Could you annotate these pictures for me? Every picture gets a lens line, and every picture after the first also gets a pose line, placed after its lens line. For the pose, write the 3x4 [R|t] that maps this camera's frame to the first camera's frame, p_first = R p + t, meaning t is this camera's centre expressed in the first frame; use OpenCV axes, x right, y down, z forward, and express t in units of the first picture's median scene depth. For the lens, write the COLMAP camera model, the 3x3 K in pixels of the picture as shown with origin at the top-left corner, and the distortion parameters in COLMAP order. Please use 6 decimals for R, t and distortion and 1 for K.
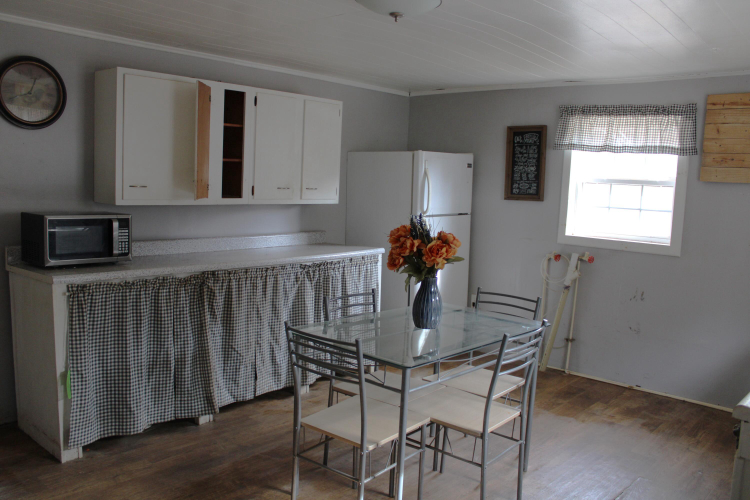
lens RADIAL K [[654.3, 0, 375.0], [0, 654.3, 250.0], [0, 0, 1]] dist [-0.107423, 0.183143]
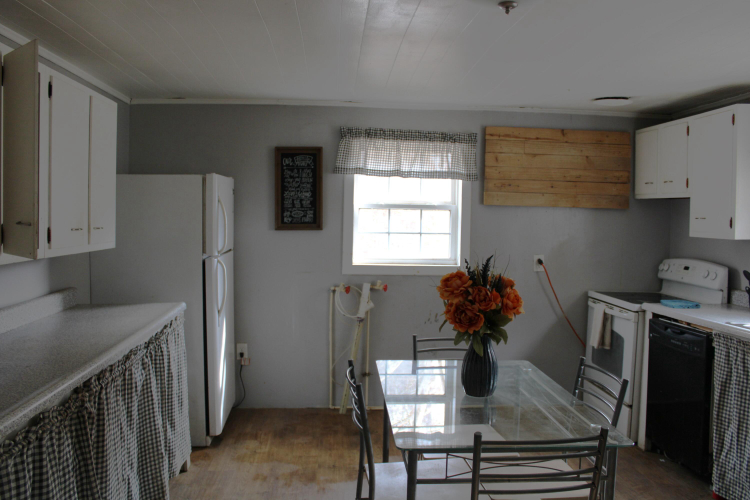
lens RADIAL K [[654.3, 0, 375.0], [0, 654.3, 250.0], [0, 0, 1]] dist [-0.107423, 0.183143]
pose [[0.708829, -0.067966, 0.702099, -0.350228], [0.091169, 0.995826, 0.004357, -0.045934], [-0.699464, 0.060922, 0.712066, 0.307716]]
